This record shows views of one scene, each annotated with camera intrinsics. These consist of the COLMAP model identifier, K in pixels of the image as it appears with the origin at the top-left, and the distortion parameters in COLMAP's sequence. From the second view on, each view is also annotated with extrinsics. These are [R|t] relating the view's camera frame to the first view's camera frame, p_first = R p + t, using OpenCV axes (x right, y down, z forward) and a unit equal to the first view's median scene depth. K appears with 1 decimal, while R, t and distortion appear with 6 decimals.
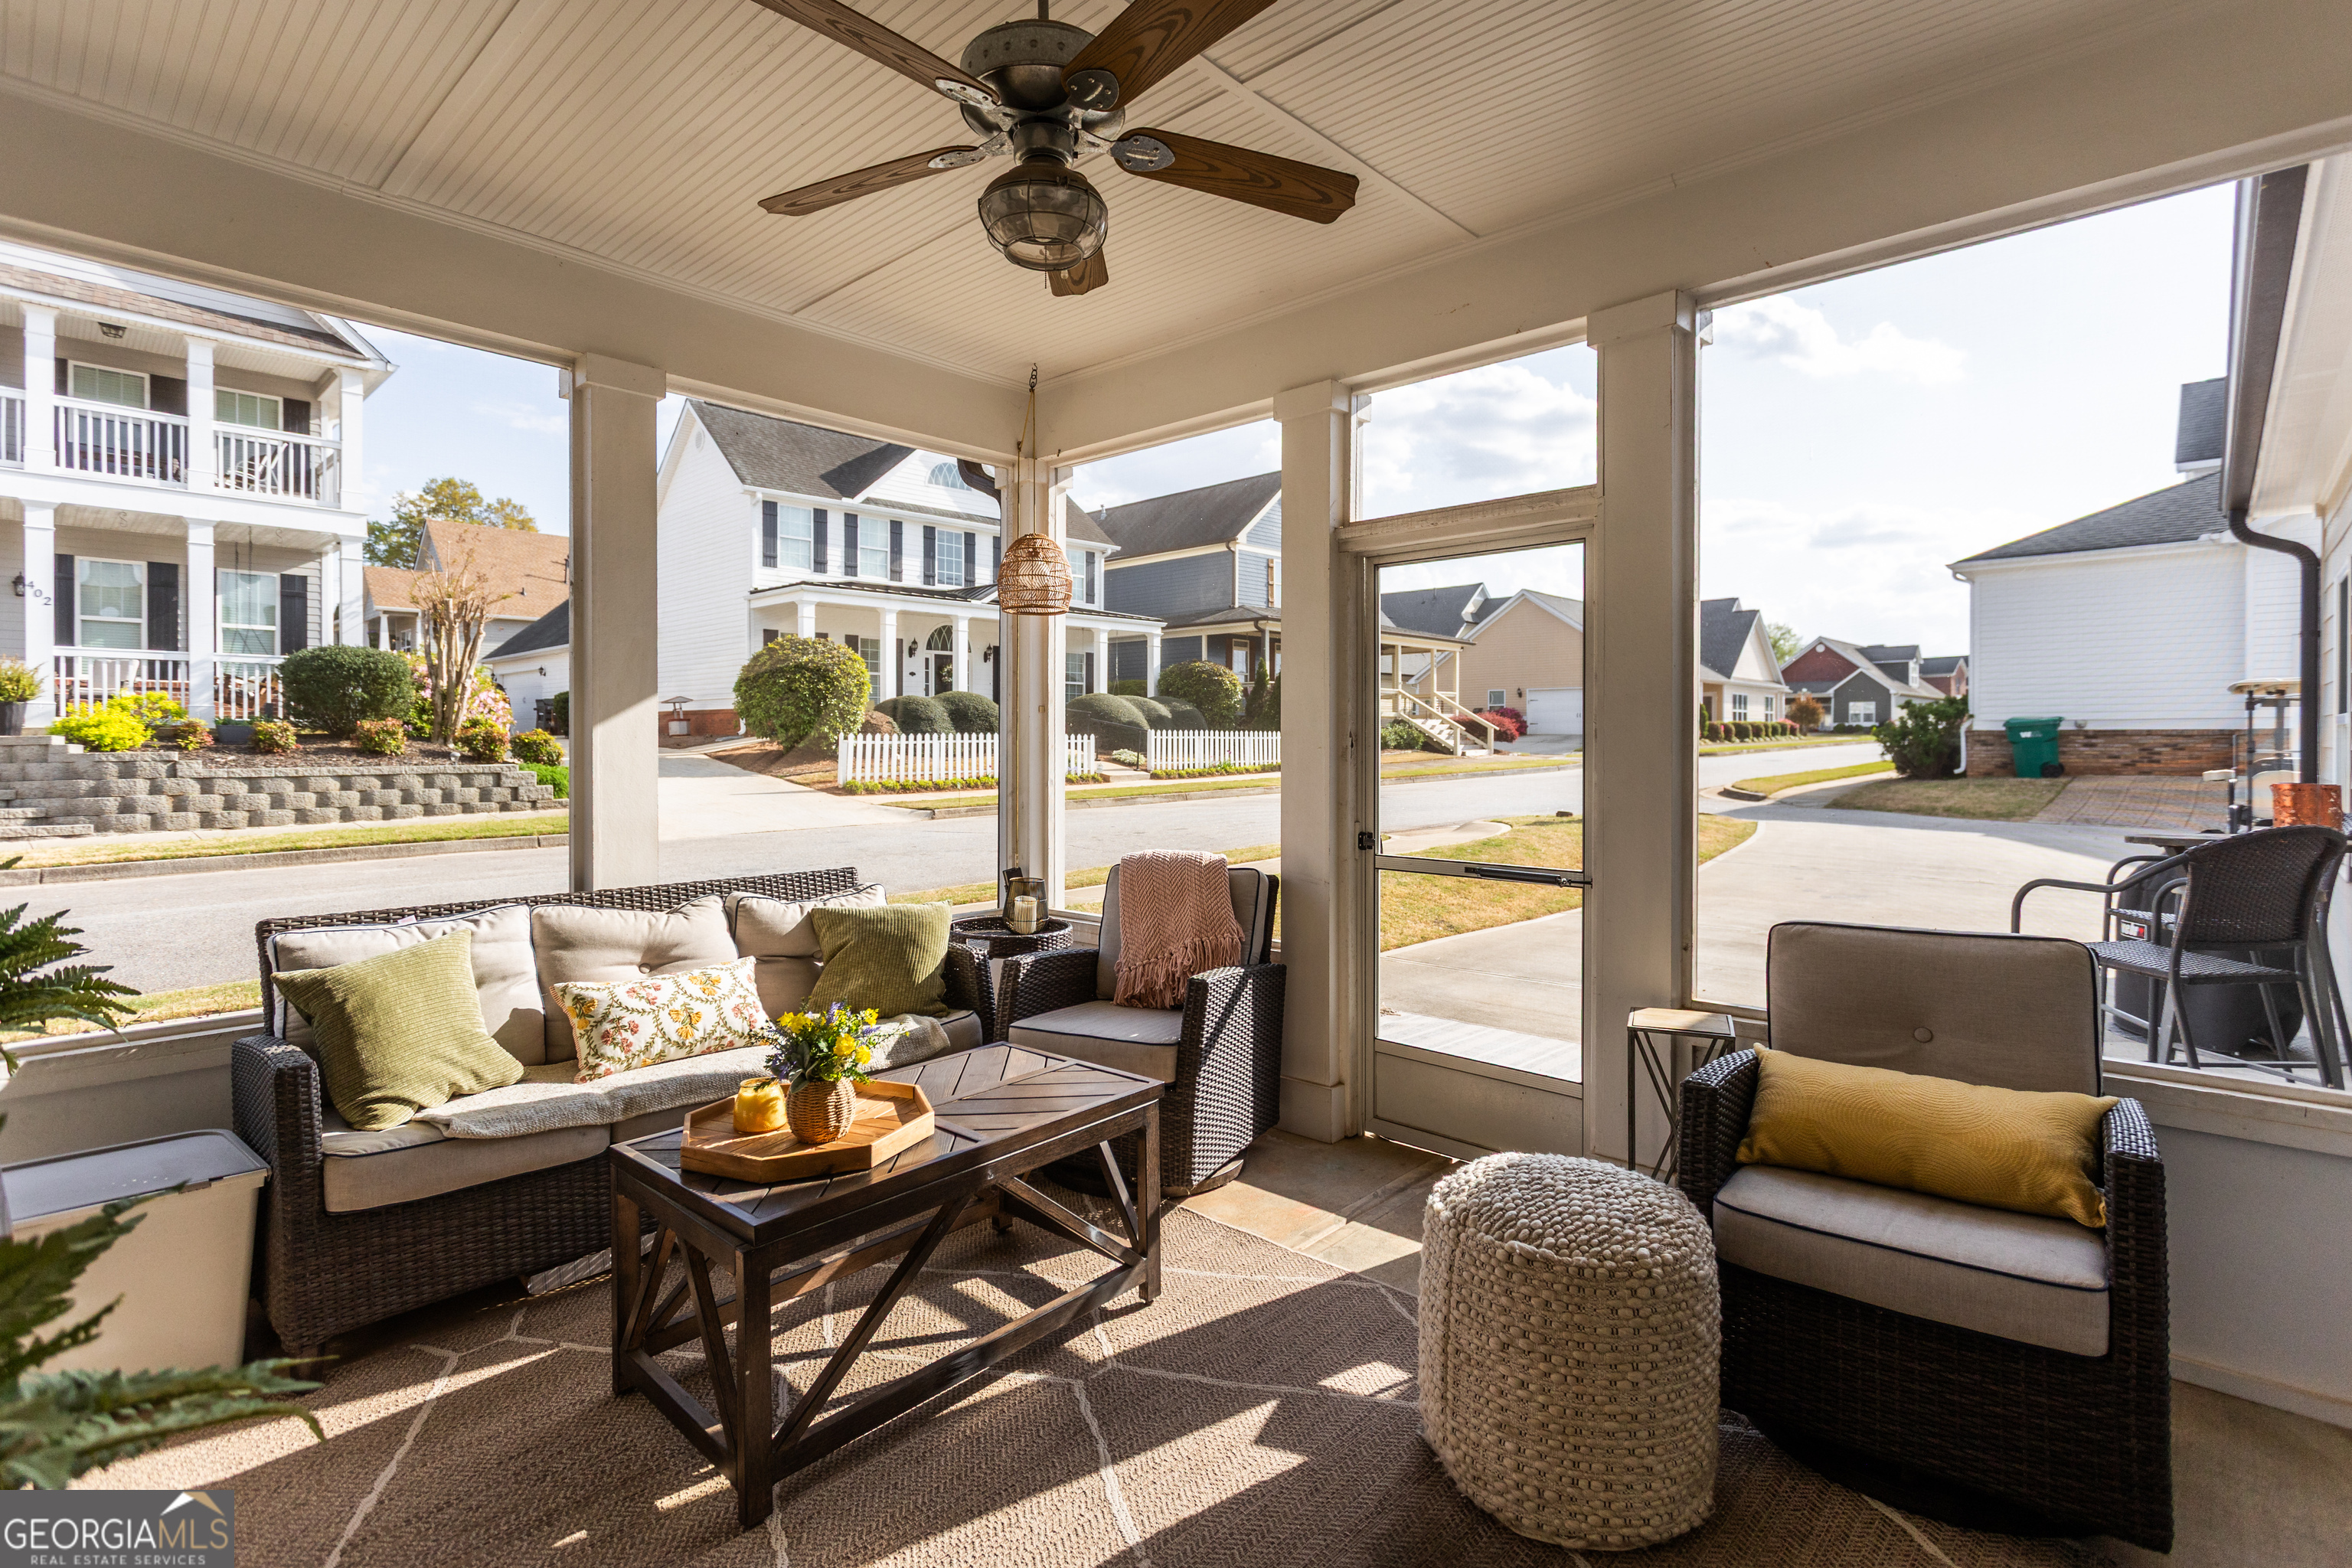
lens RADIAL K [[1115.4, 0, 1165.8], [0, 1115.4, 708.7], [0, 0, 1]] dist [-0.005583, 0.000892]
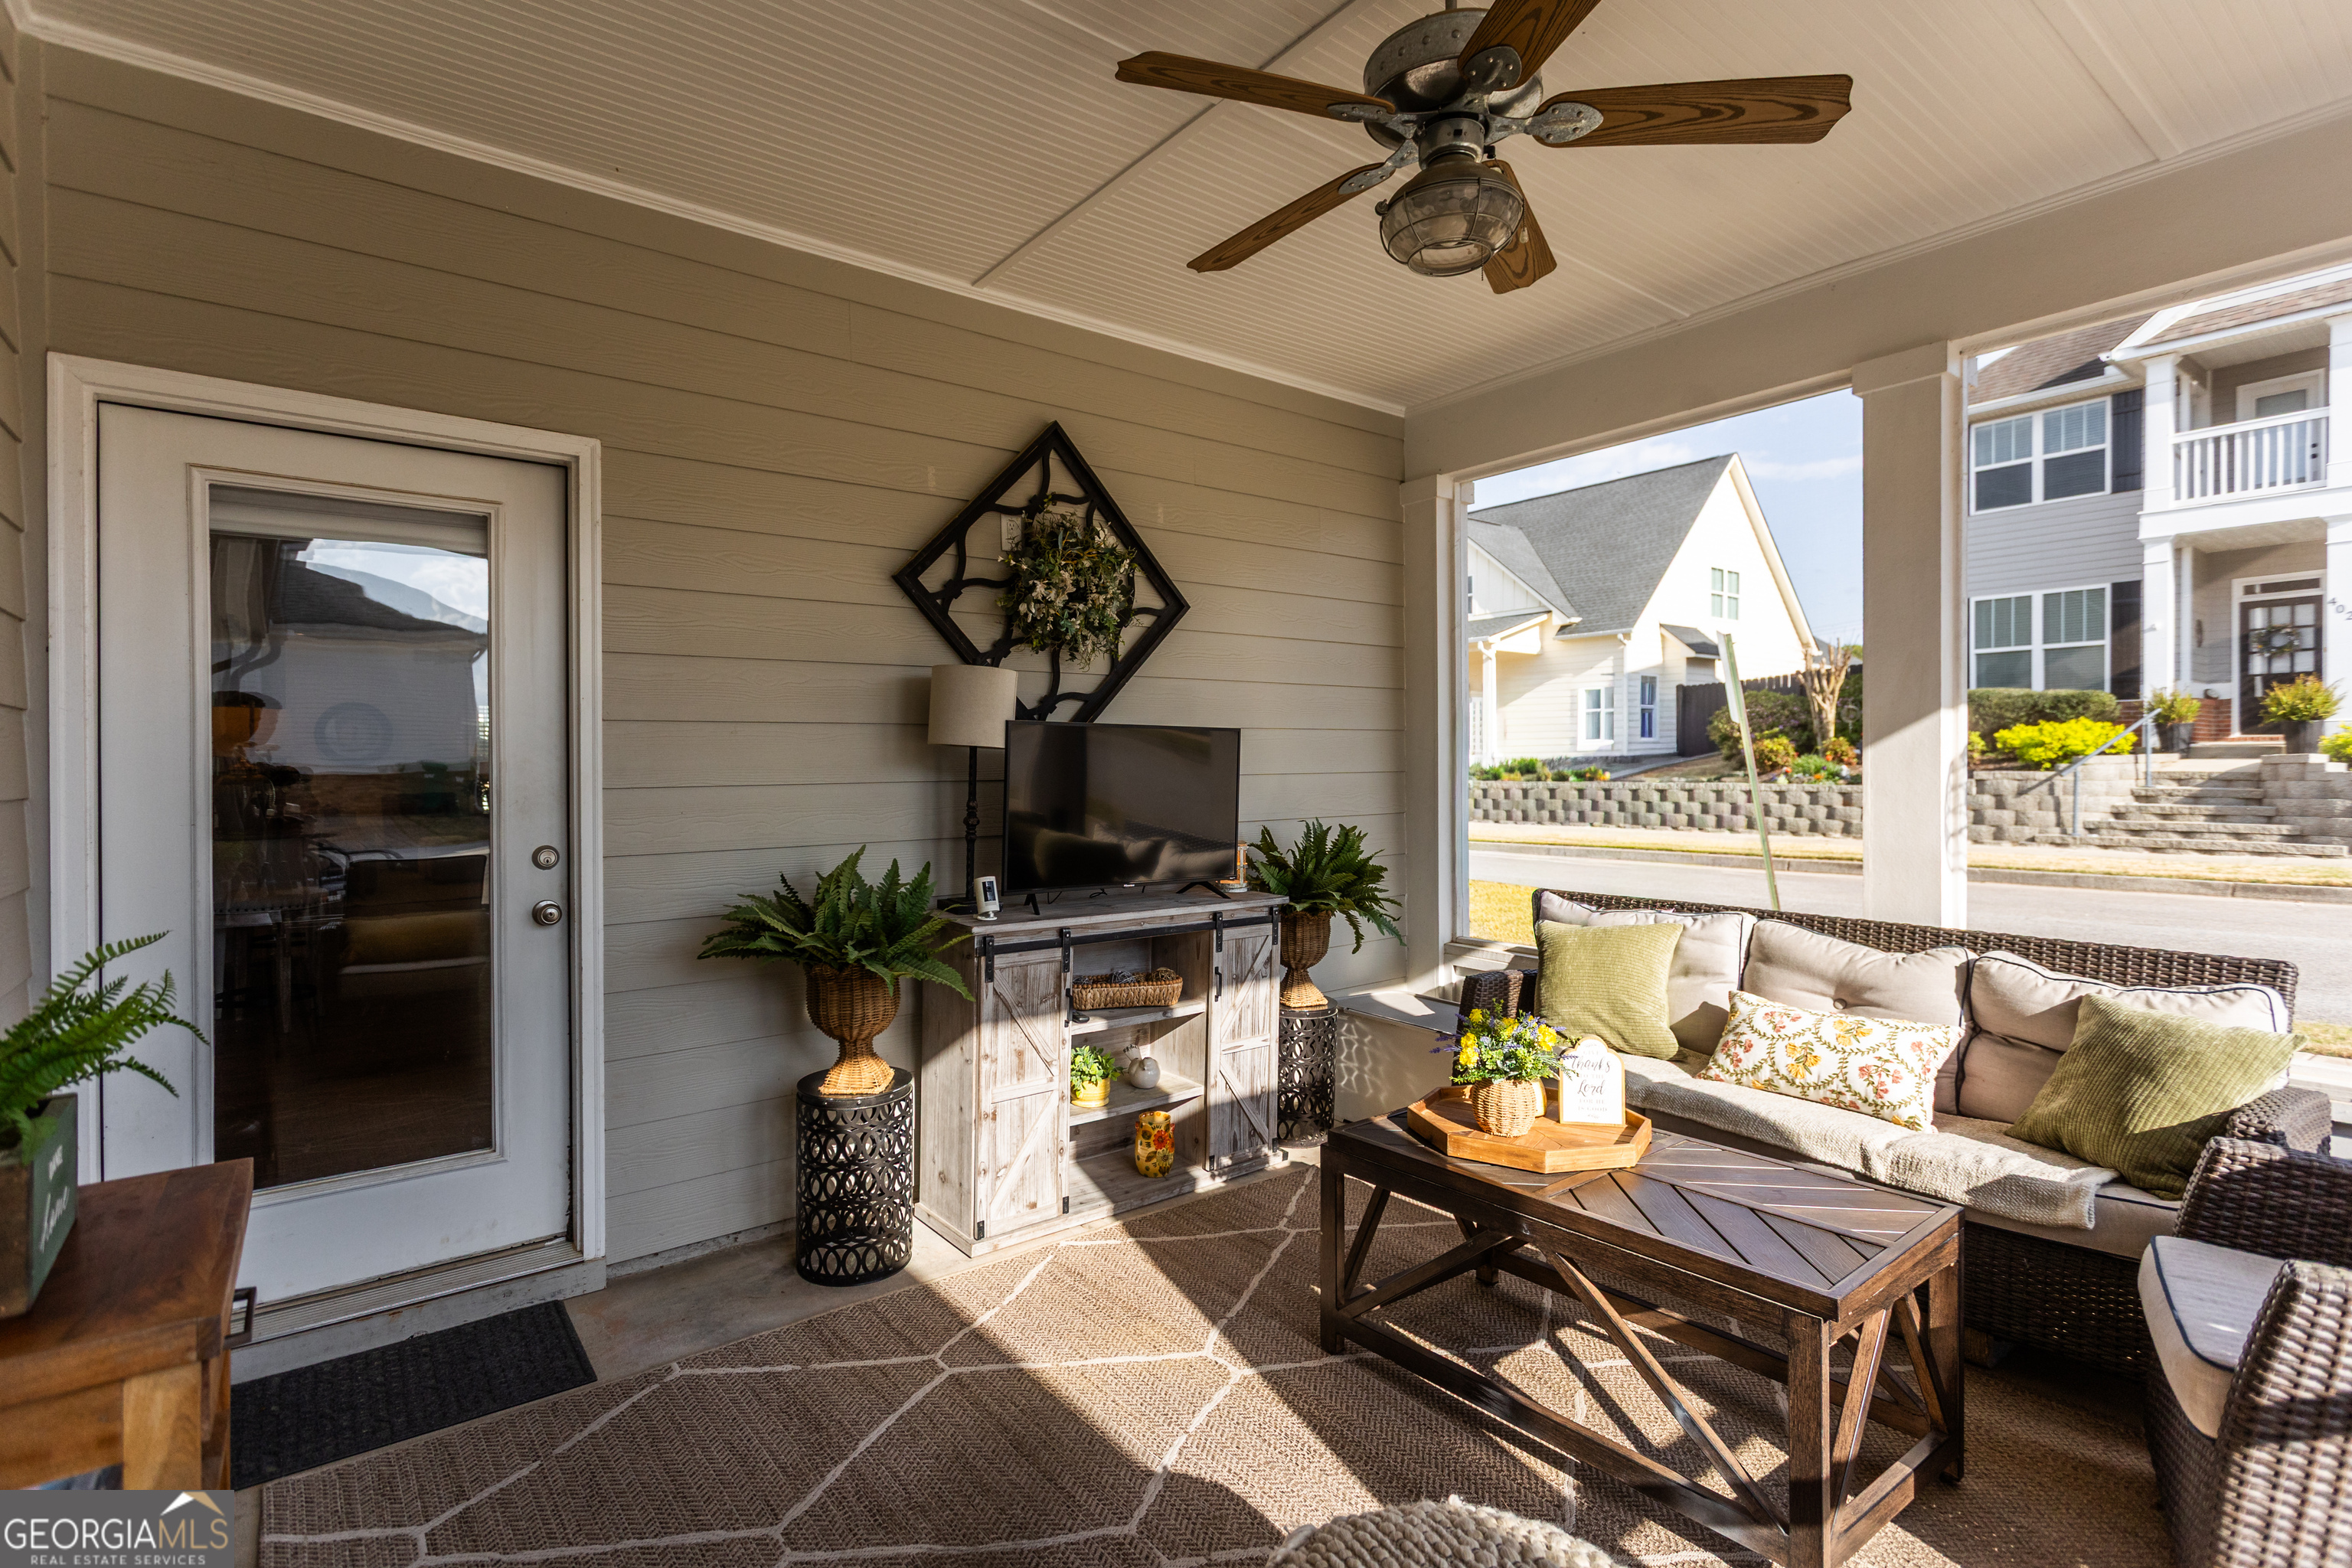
lens RADIAL K [[1097.9, 0, 1160.5], [0, 1097.9, 761.3], [0, 0, 1]] dist [-0.000717, -0.000275]
pose [[-0.172749, -0.001438, -0.984965, 0.557105], [0.033532, 0.999411, -0.007340, 0.013827], [0.984395, -0.034296, -0.172599, 0.601449]]
